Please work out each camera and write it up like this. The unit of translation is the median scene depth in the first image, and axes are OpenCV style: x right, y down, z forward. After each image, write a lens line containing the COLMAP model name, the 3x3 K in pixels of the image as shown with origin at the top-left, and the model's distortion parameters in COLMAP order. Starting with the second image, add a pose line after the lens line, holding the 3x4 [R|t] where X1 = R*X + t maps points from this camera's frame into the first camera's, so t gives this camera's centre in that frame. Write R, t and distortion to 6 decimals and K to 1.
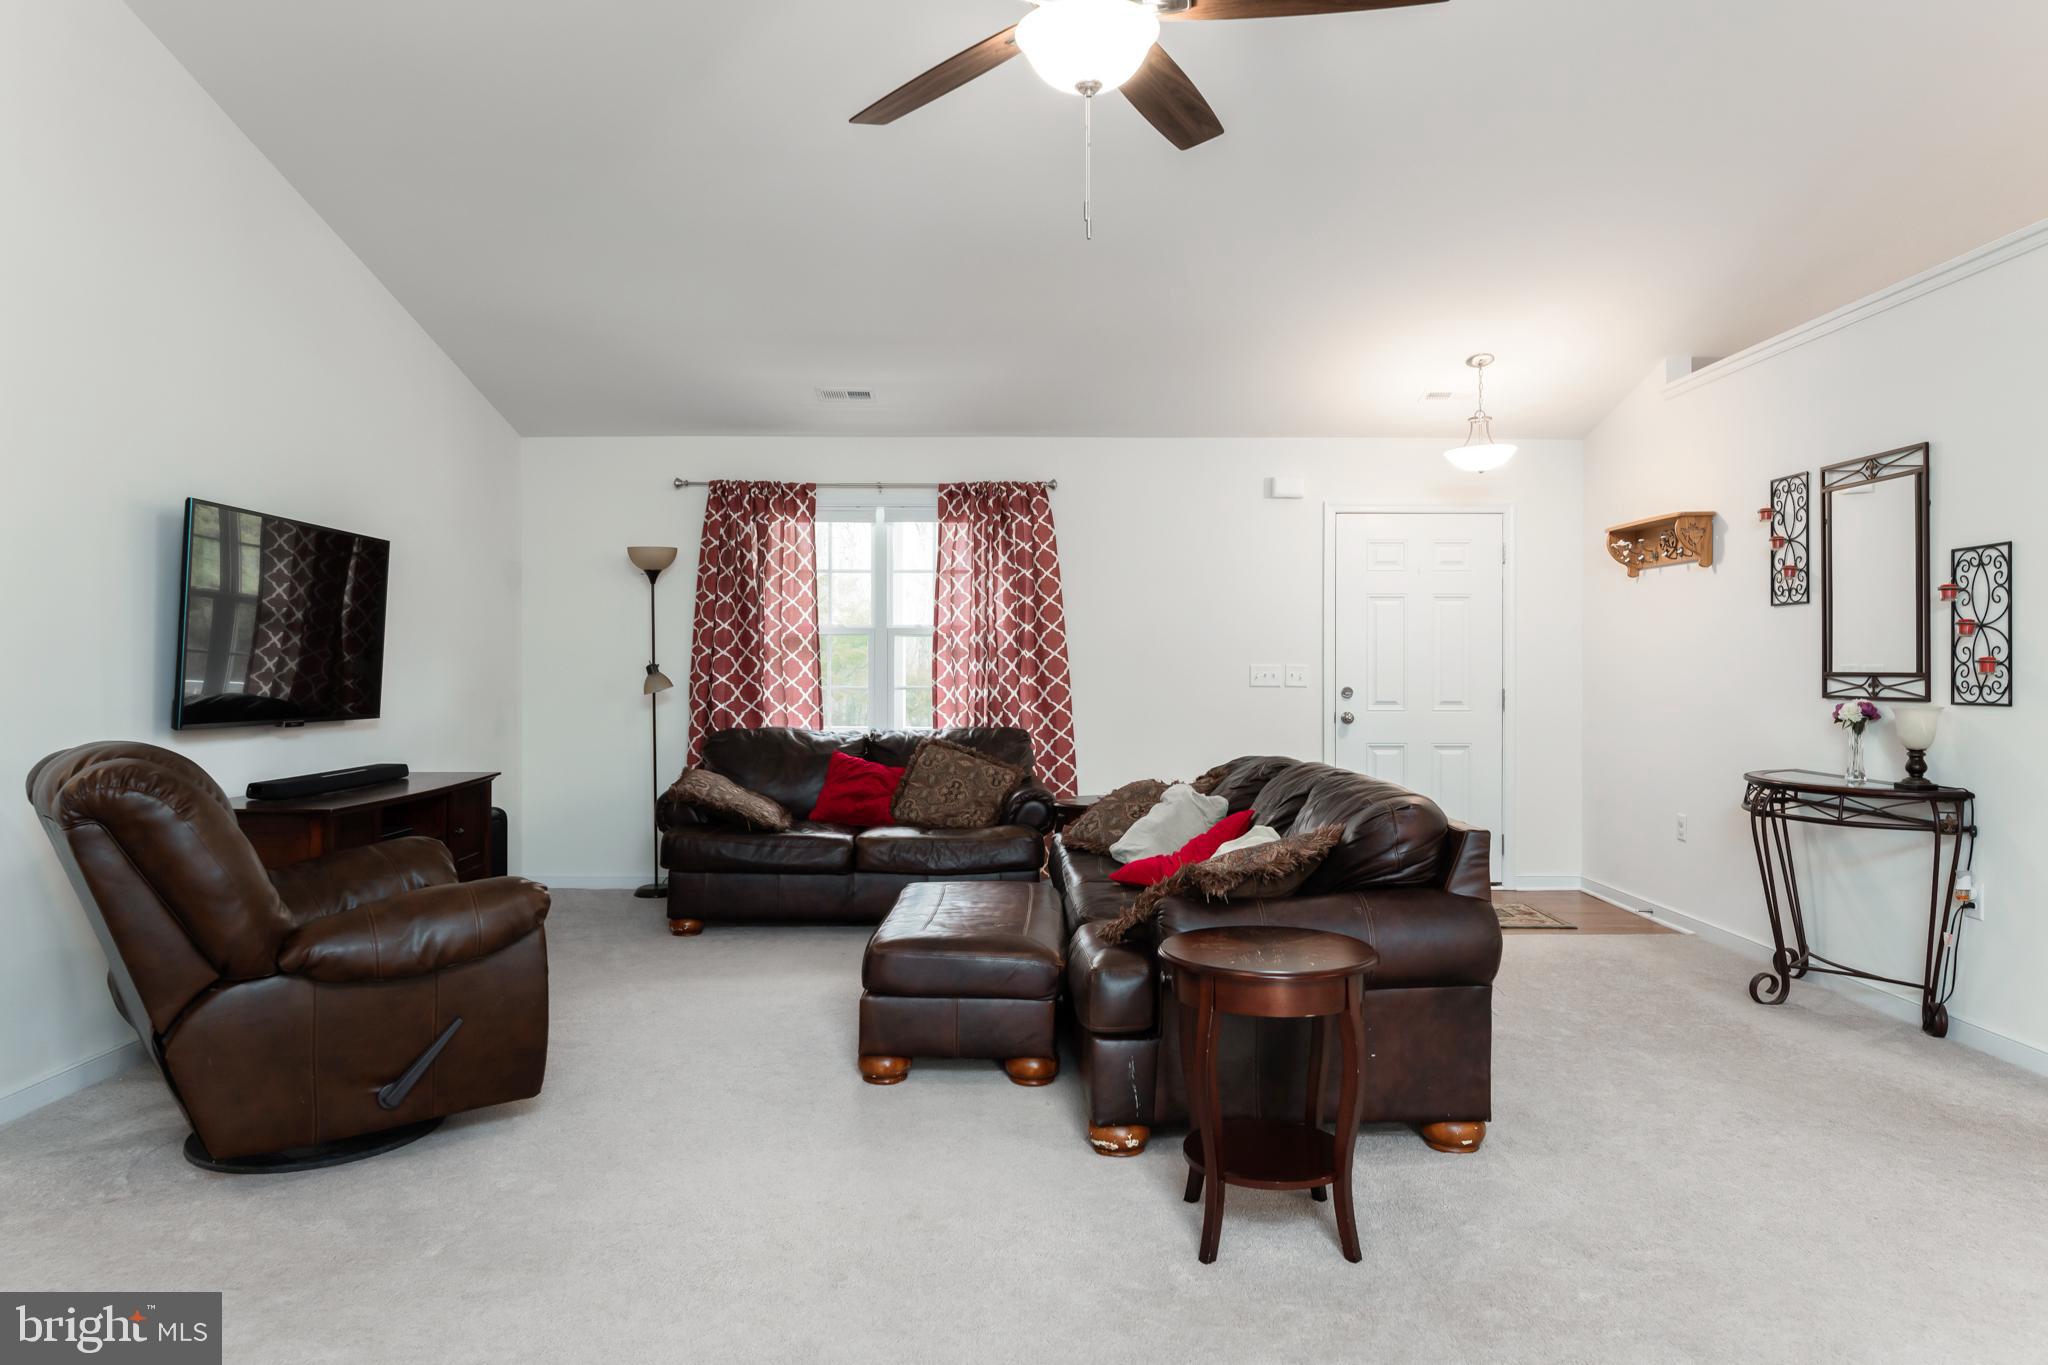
lens RADIAL K [[1284.0, 0, 1033.9], [0, 1284.0, 678.1], [0, 0, 1]] dist [-0.005591, -0.001151]
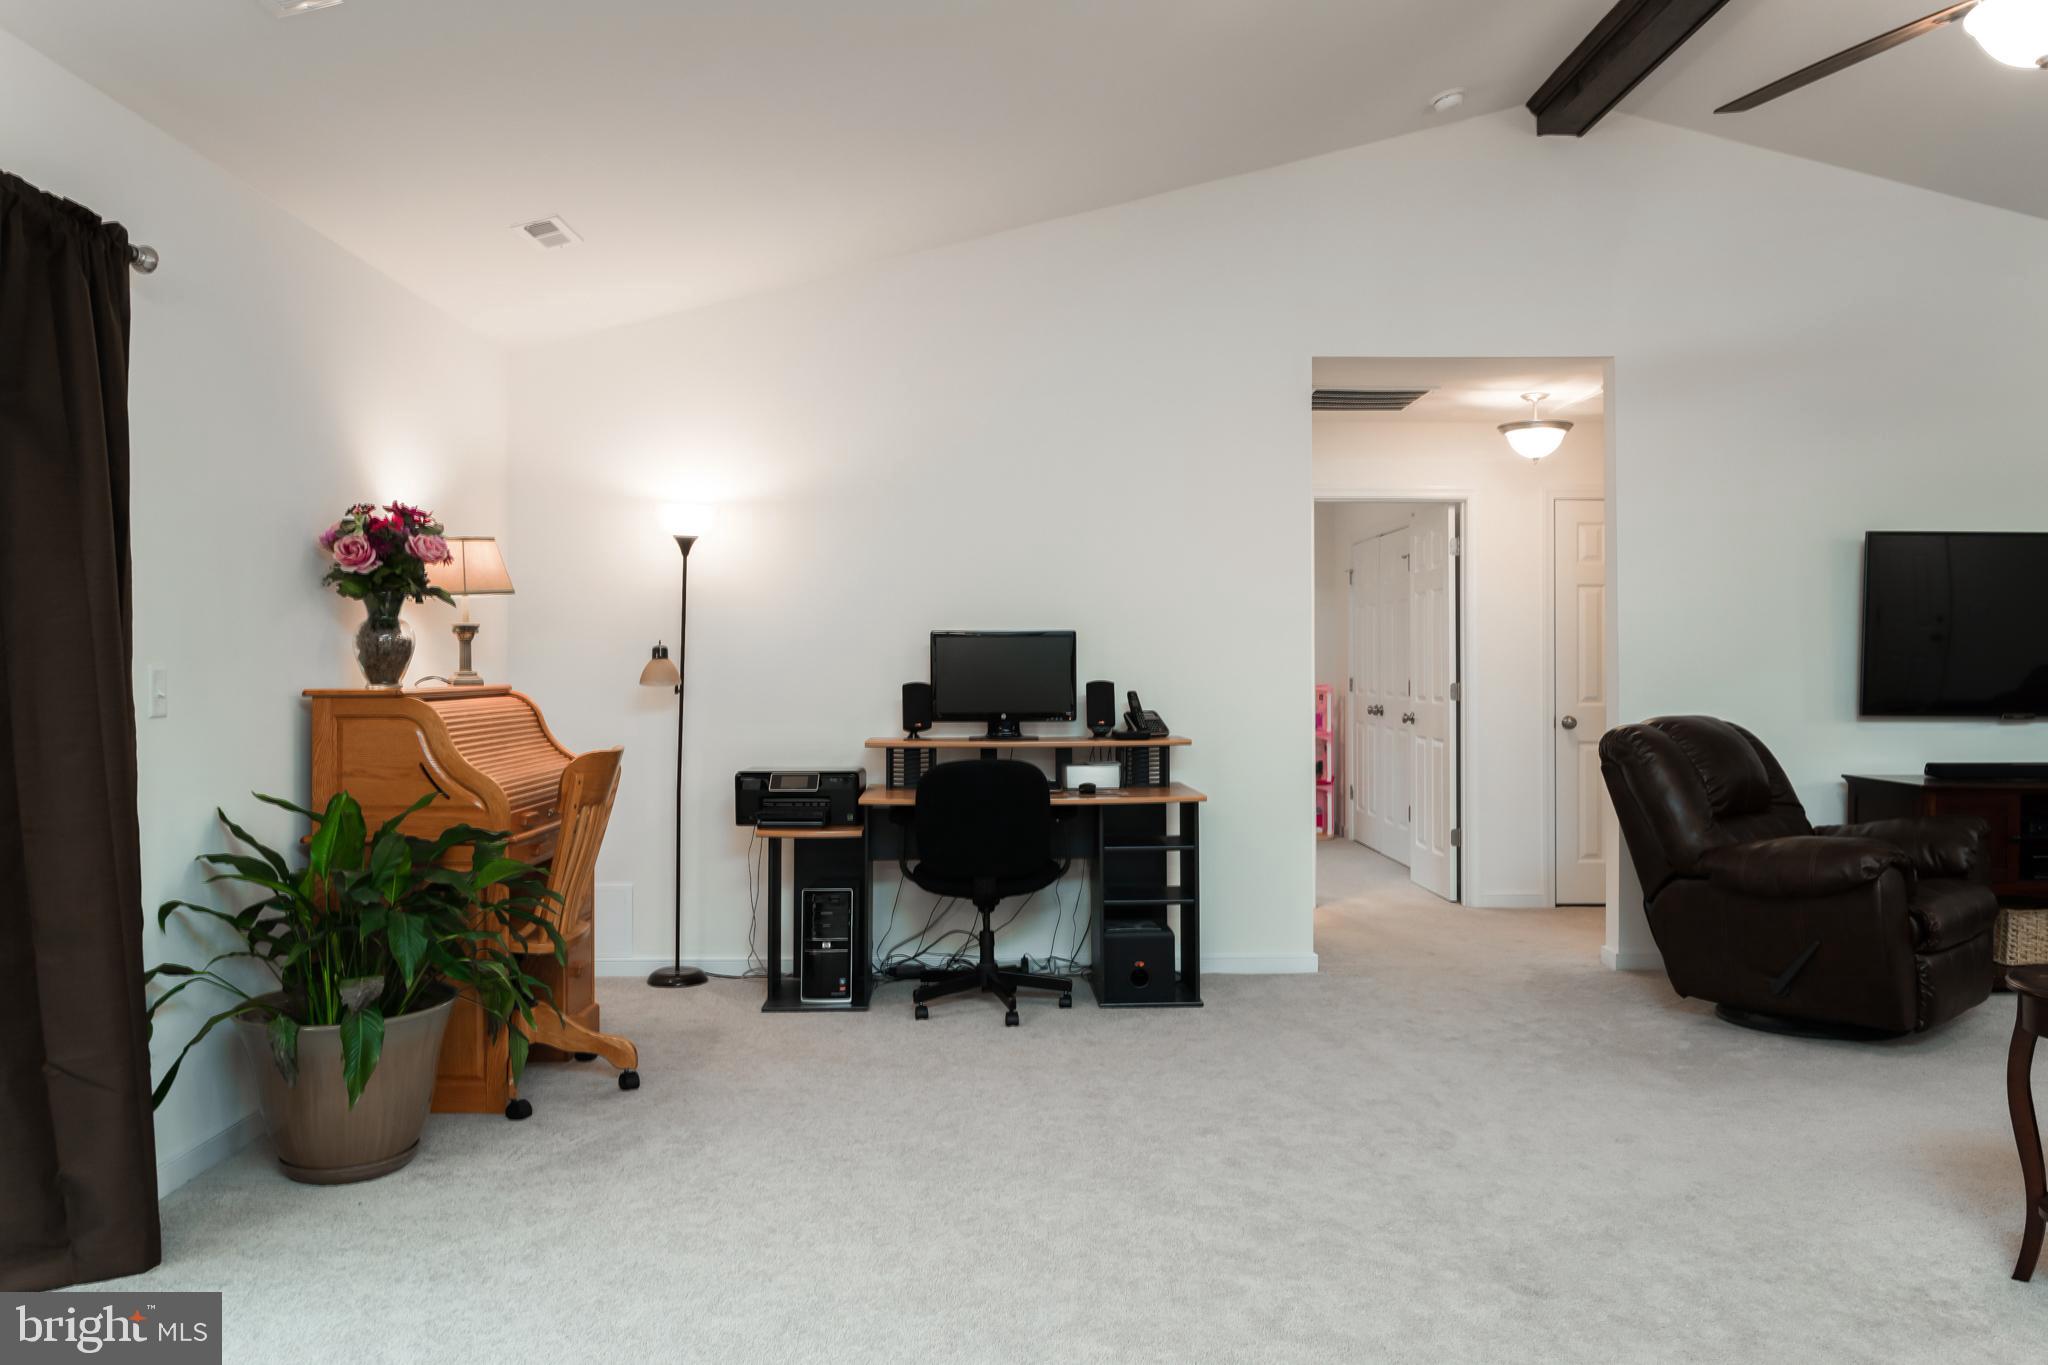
lens RADIAL K [[1529.8, 0, 1032.2], [0, 1529.8, 671.8], [0, 0, 1]] dist [-0.000175, -0.003288]
pose [[0.014161, 0.000469, -0.999900, 0.486738], [-0.003461, 0.999994, 0.000420, -0.000471], [0.999894, 0.003454, 0.014163, 0.090302]]
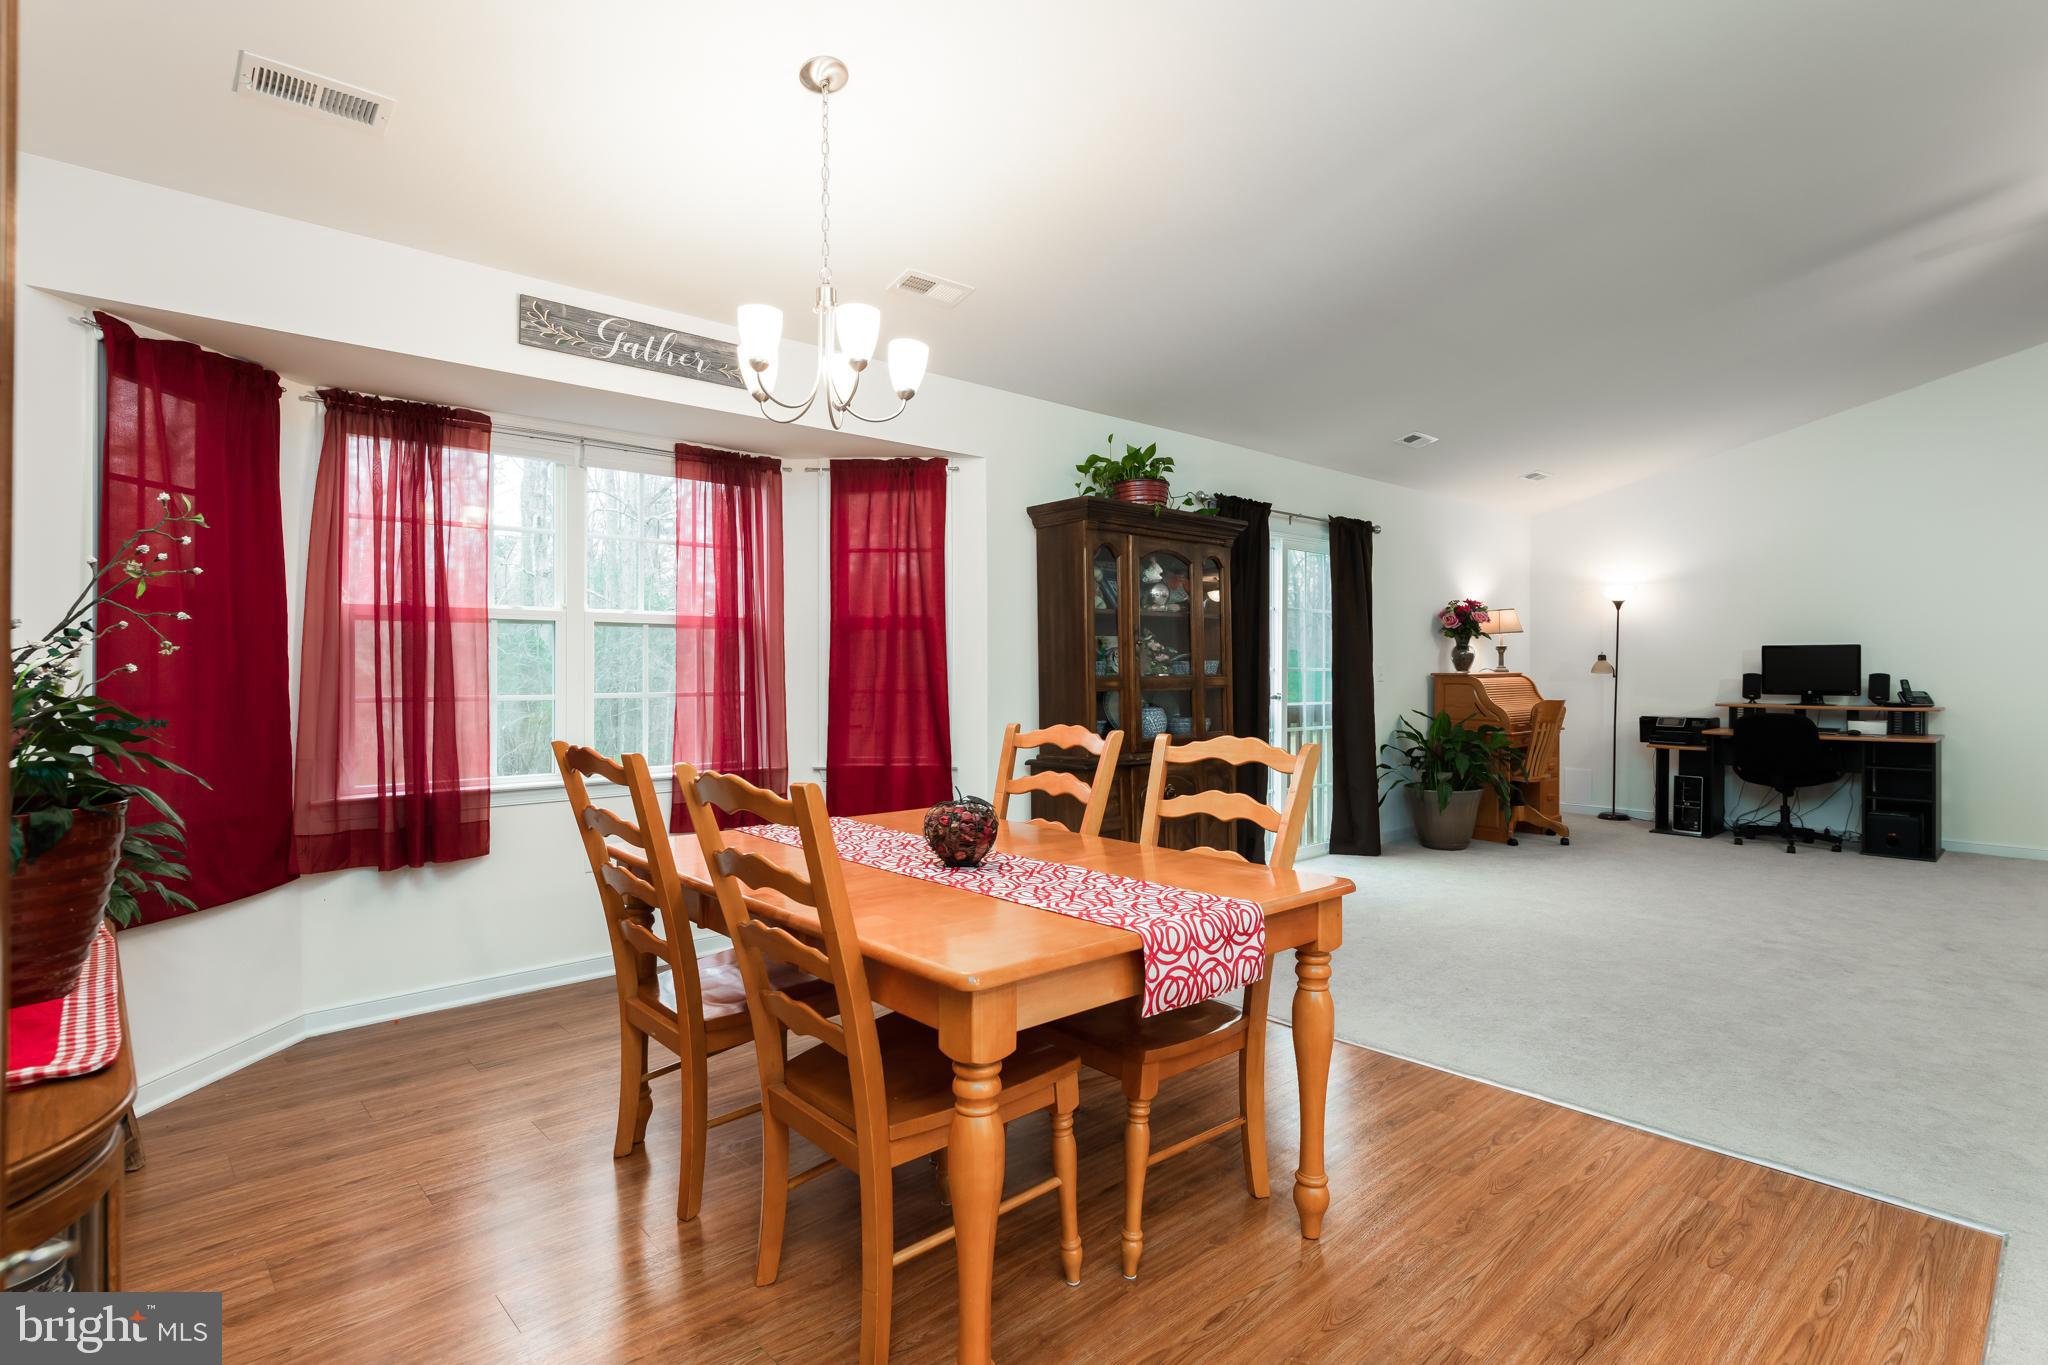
lens RADIAL K [[1037.6, 0, 1031.2], [0, 1037.6, 668.9], [0, 0, 1]] dist [-0.001094, 0.000103]
pose [[-0.736497, 0.001196, -0.676440, 0.917918], [-0.005011, 0.999961, 0.007224, -0.002081], [0.676422, 0.008710, -0.736463, 0.326167]]
